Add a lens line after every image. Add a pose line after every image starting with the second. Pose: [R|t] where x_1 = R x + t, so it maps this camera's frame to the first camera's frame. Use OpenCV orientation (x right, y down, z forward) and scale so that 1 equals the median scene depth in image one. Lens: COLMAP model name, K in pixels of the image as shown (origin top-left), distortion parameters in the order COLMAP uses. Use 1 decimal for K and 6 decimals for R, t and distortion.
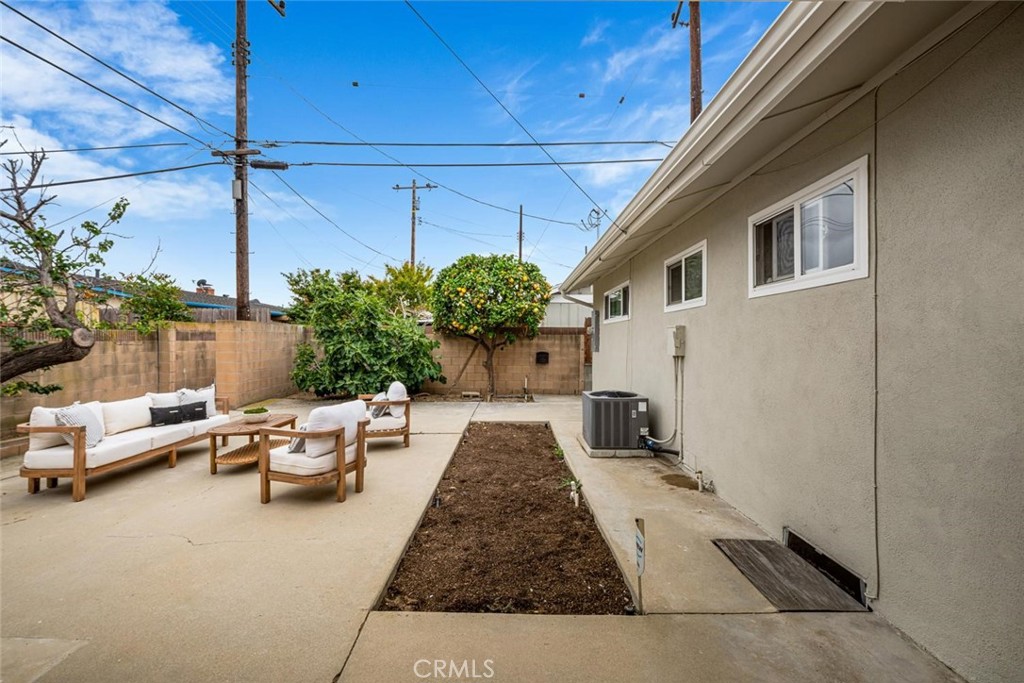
lens RADIAL K [[409.3, 0, 512.0], [0, 409.3, 341.5], [0, 0, 1]] dist [-0.000594, -0.000079]
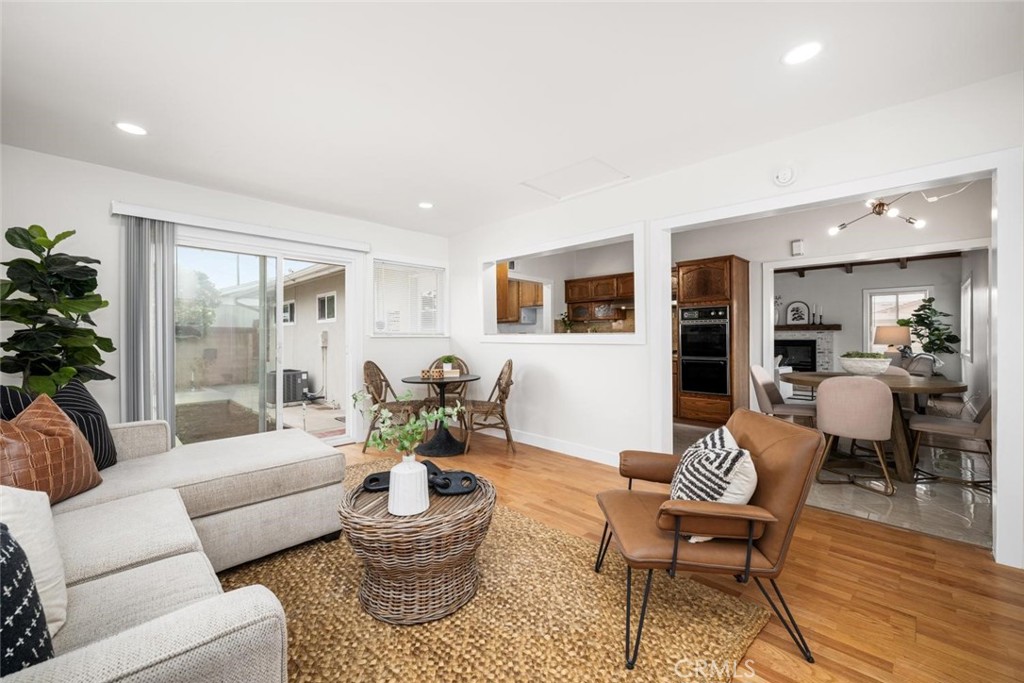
lens RADIAL K [[409.3, 0, 512.0], [0, 409.3, 341.5], [0, 0, 1]] dist [-0.000594, -0.000079]
pose [[0.710157, -0.007984, 0.703998, -0.215503], [0.002858, 0.999960, 0.008458, -0.001956], [-0.704038, -0.003994, 0.710151, -0.665362]]
